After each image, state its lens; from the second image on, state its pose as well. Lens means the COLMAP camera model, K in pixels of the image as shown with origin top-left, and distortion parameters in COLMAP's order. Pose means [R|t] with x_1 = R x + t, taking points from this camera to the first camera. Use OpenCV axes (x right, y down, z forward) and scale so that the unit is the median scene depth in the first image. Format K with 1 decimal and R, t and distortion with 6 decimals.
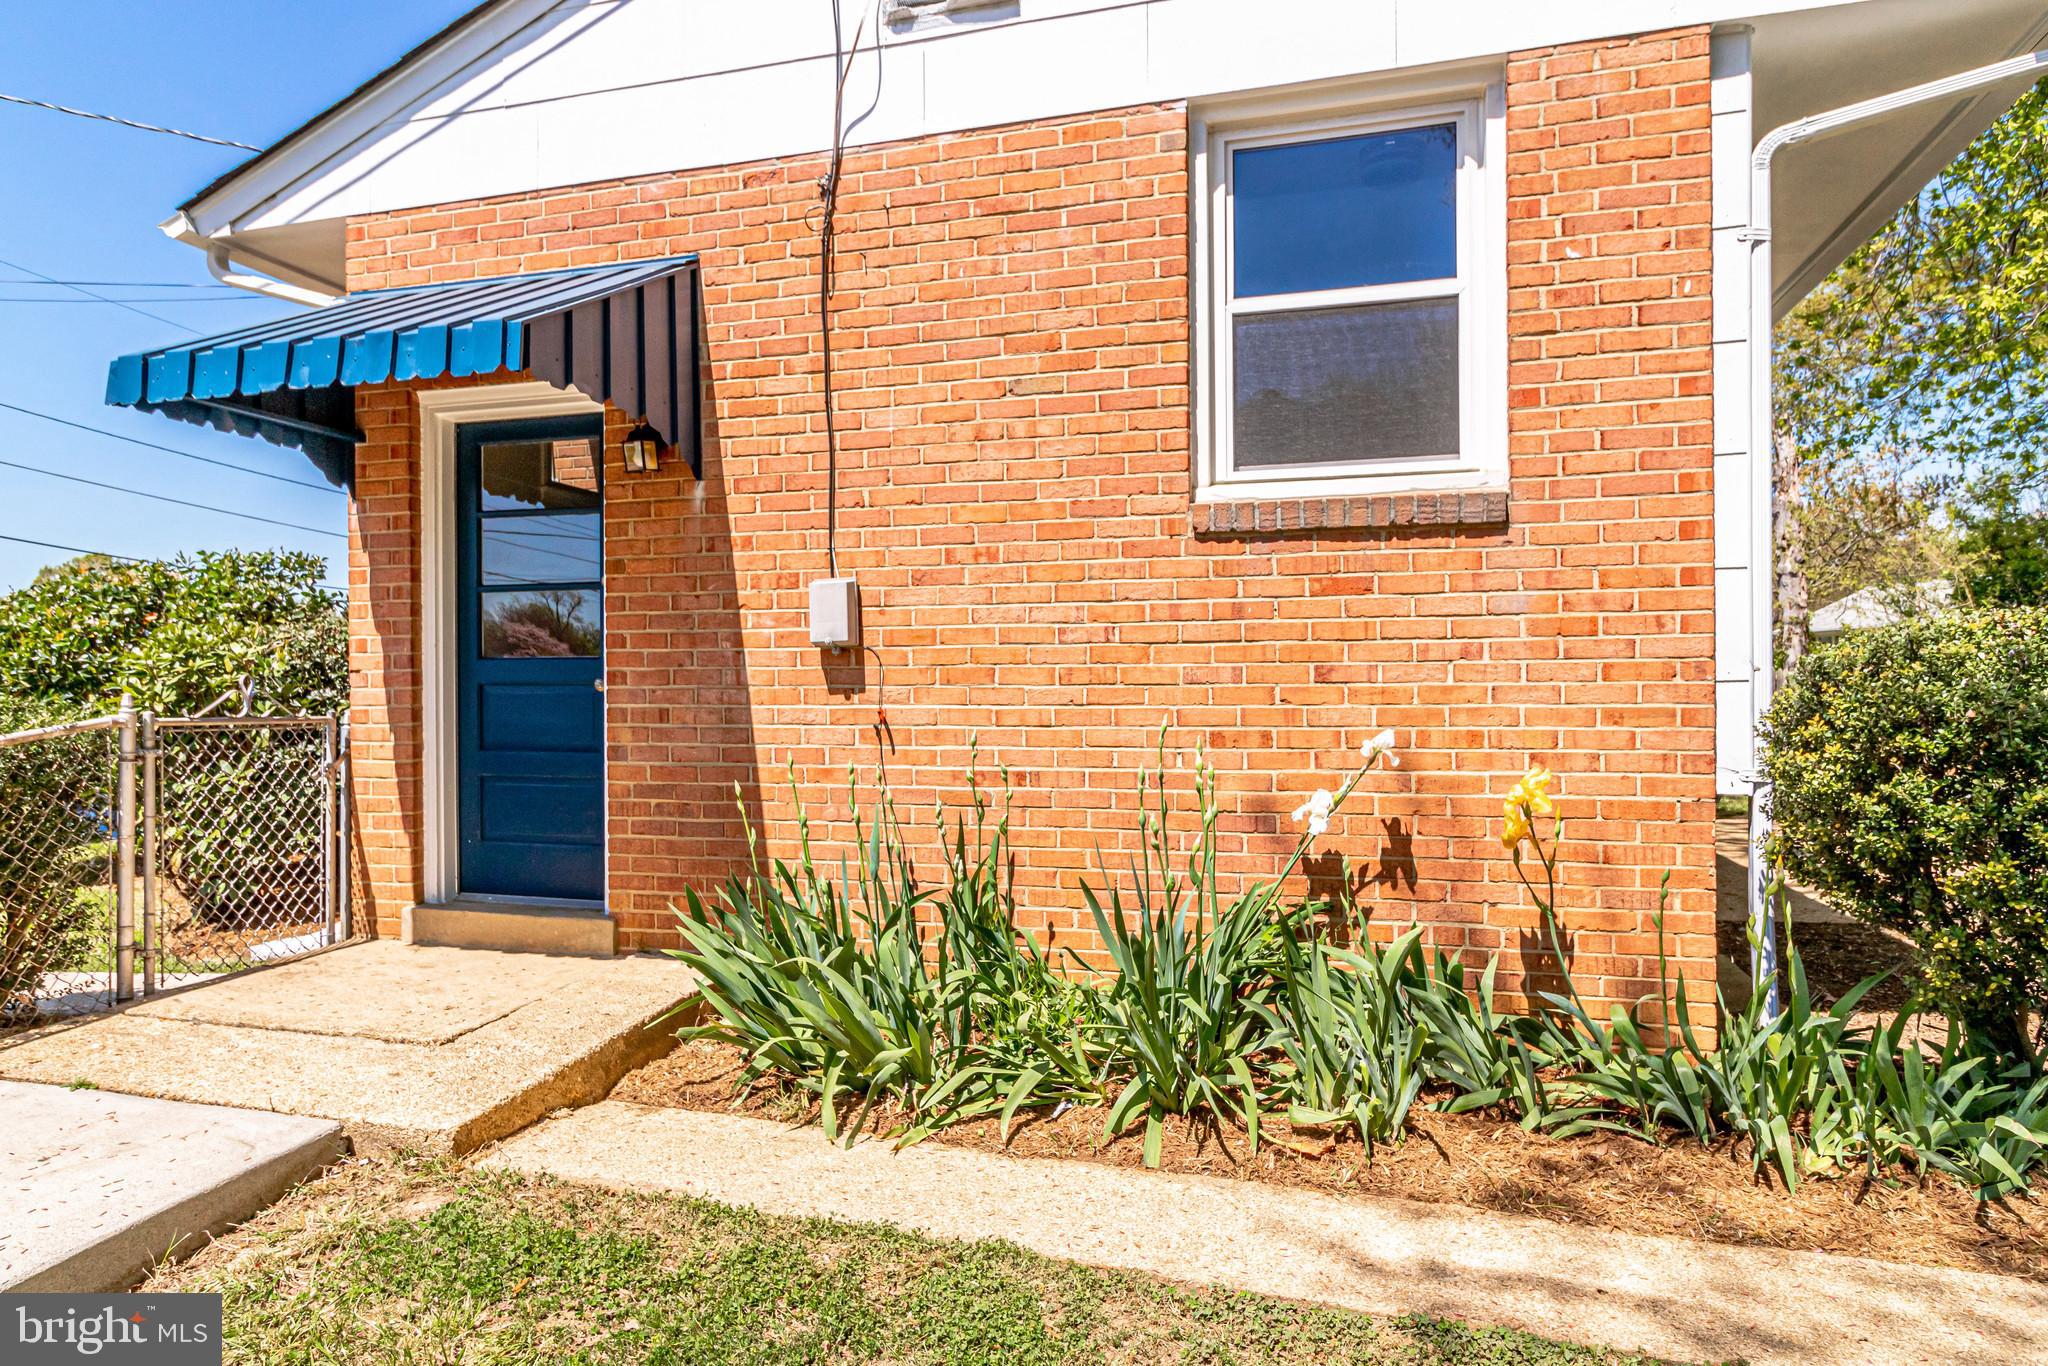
lens RADIAL K [[1236.1, 0, 1018.9], [0, 1236.1, 697.9], [0, 0, 1]] dist [-0.001919, 0.001195]
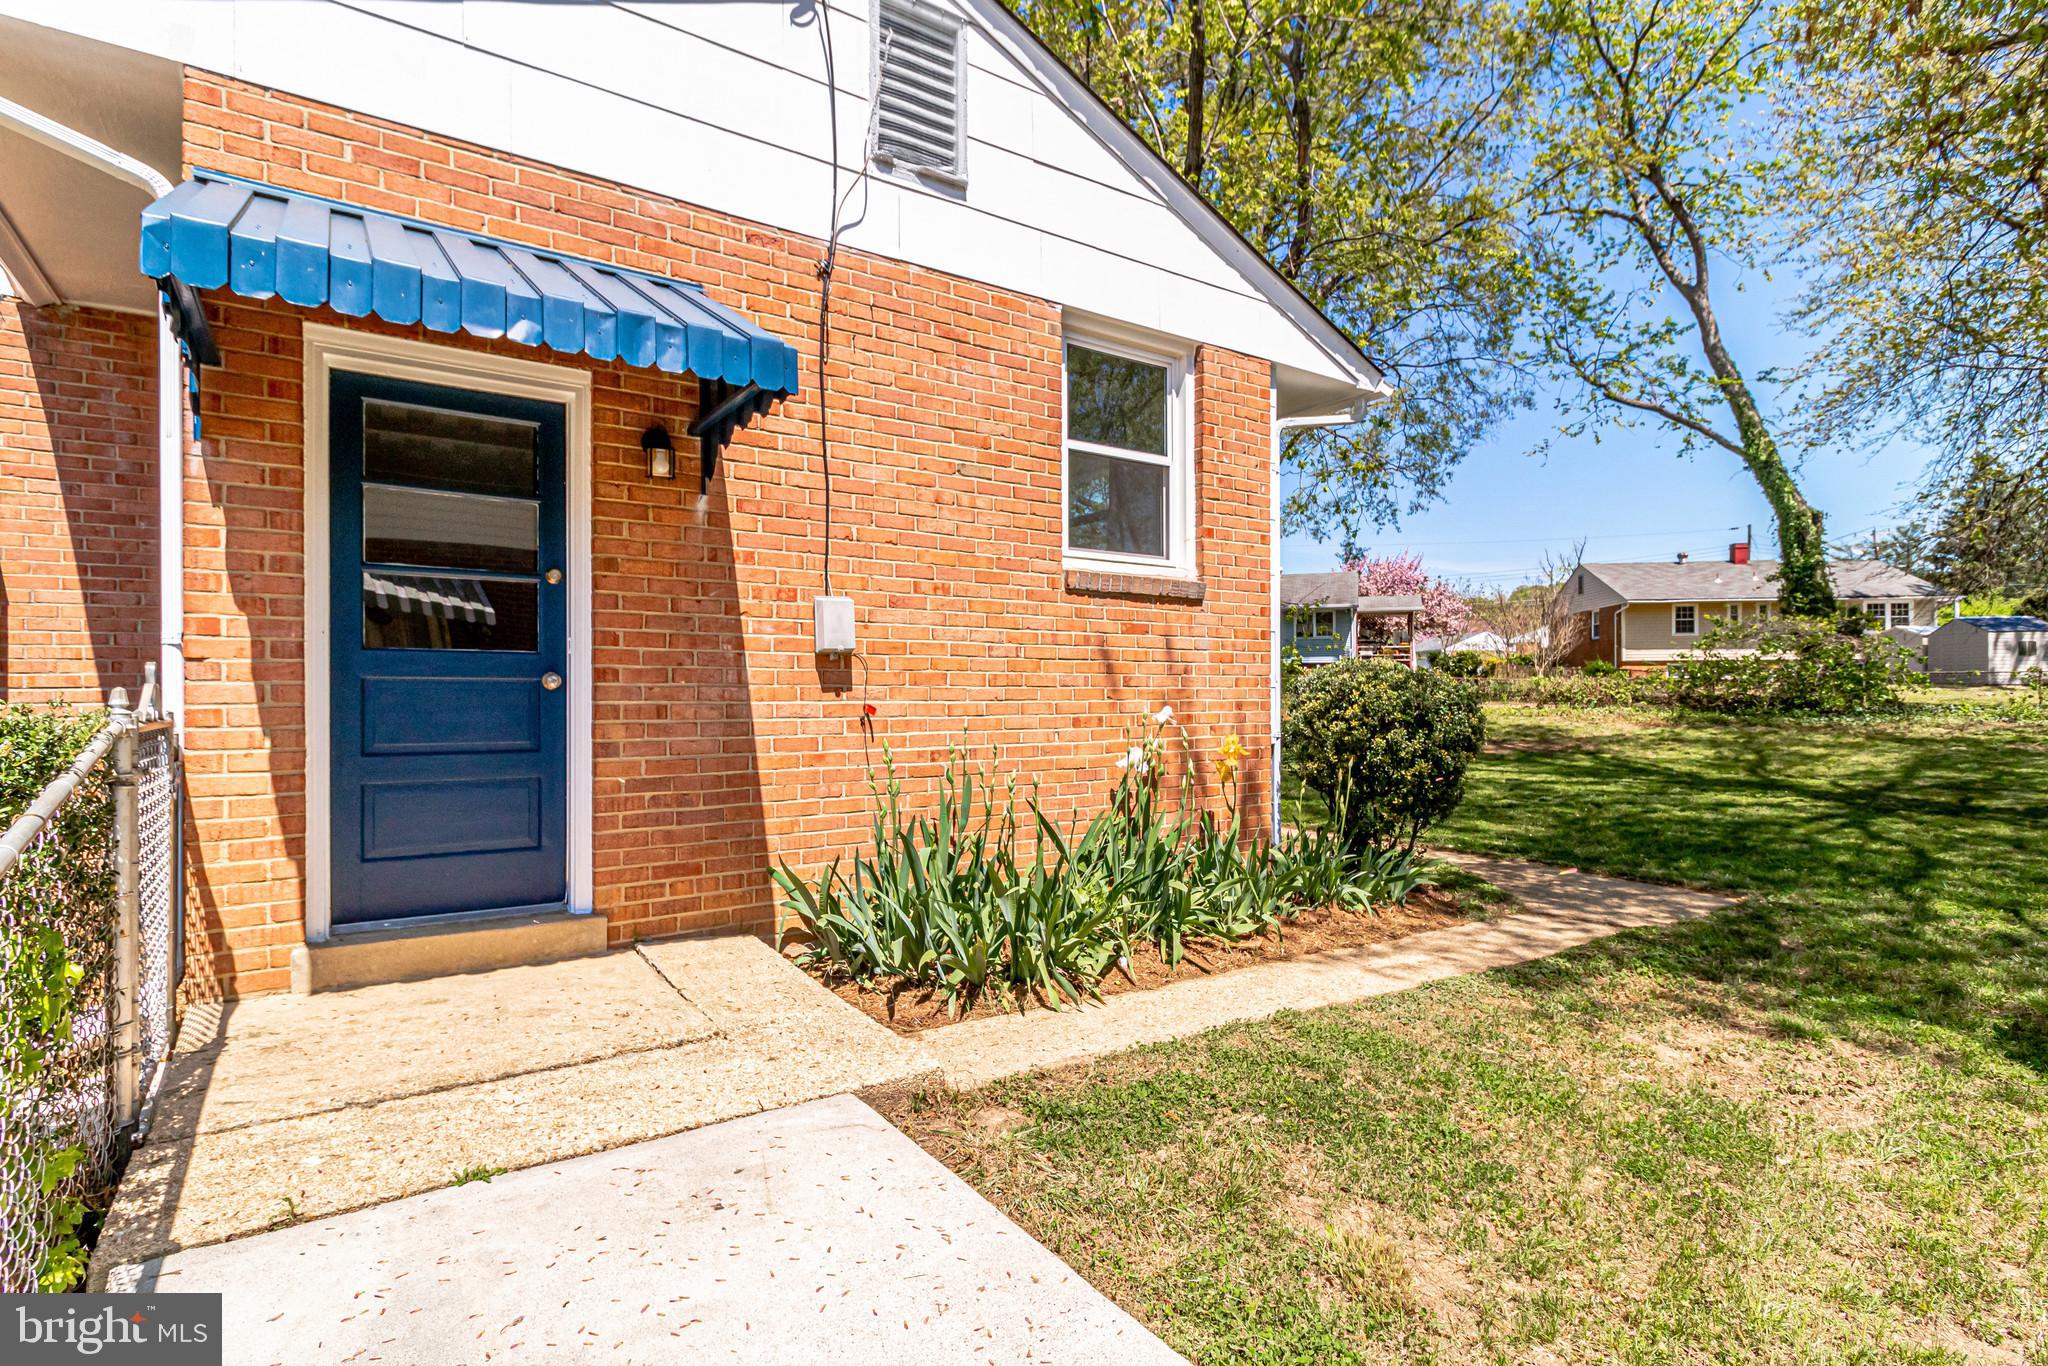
lens RADIAL K [[1002.6, 0, 1018.1], [0, 1002.6, 690.6], [0, 0, 1]] dist [-0.003083, -0.000454]
pose [[0.630703, 0.004746, 0.776010, -0.796216], [-0.001596, 0.999987, -0.004819, 0.000008], [-0.776023, 0.001801, 0.630702, 0.240559]]
